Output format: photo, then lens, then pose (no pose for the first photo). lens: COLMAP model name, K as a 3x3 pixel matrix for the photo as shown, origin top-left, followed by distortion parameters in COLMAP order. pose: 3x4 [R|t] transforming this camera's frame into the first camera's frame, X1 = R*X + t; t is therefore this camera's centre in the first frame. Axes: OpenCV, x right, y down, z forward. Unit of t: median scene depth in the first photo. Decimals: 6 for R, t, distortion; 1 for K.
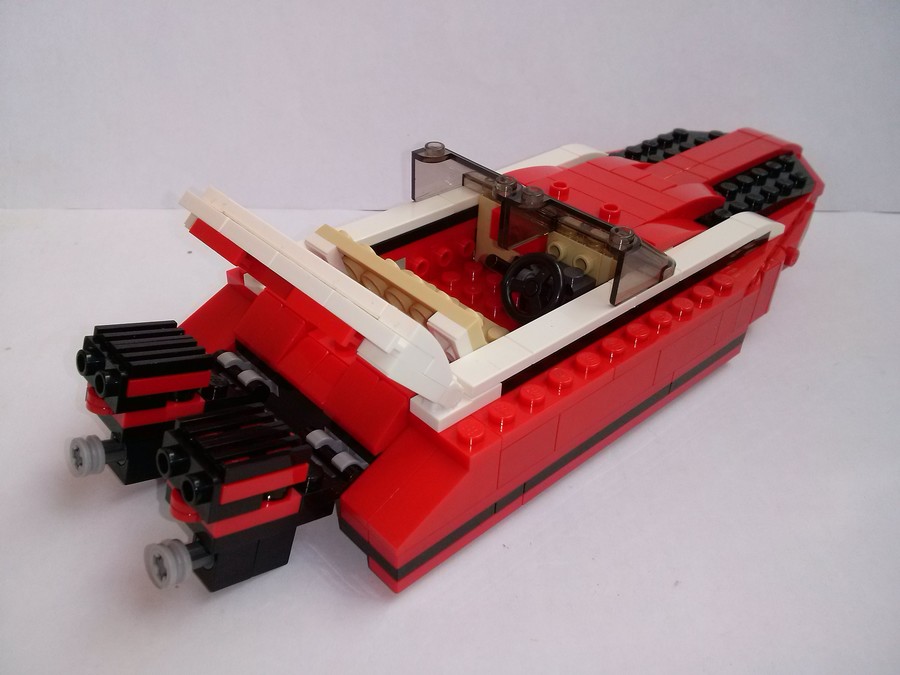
lens RADIAL K [[807.9, 0, 449.0], [0, 807.9, 331.2], [0, 0, 1]] dist [0.016555, -0.005982]
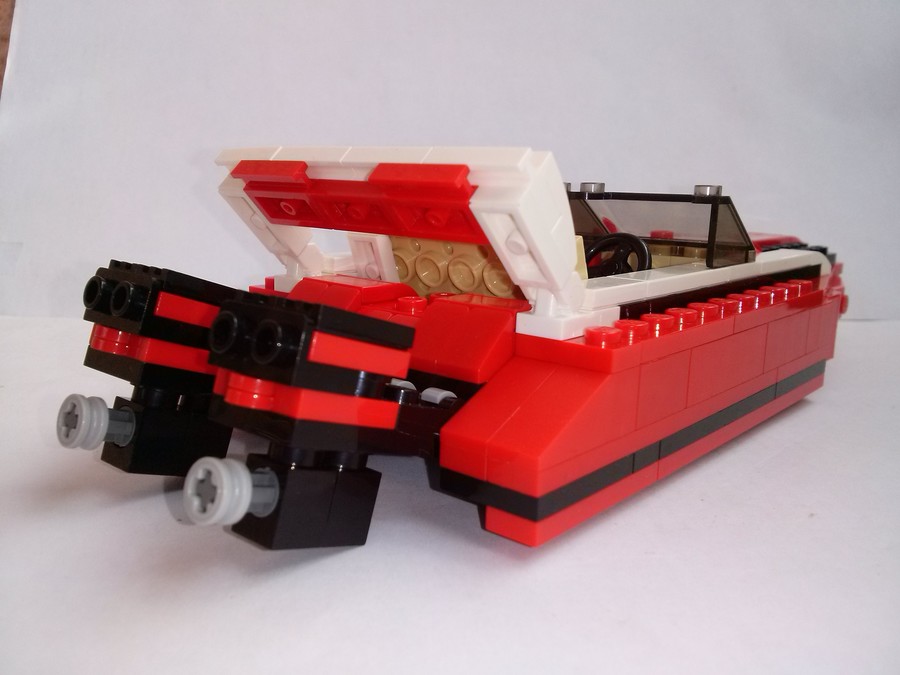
lens RADIAL K [[807.9, 0, 449.0], [0, 807.9, 331.2], [0, 0, 1]] dist [0.016555, -0.005982]
pose [[0.993959, -0.040070, 0.102175, -0.194185], [0.077167, 0.917150, -0.390999, 0.402014], [-0.078042, 0.396522, 0.914702, 0.278114]]
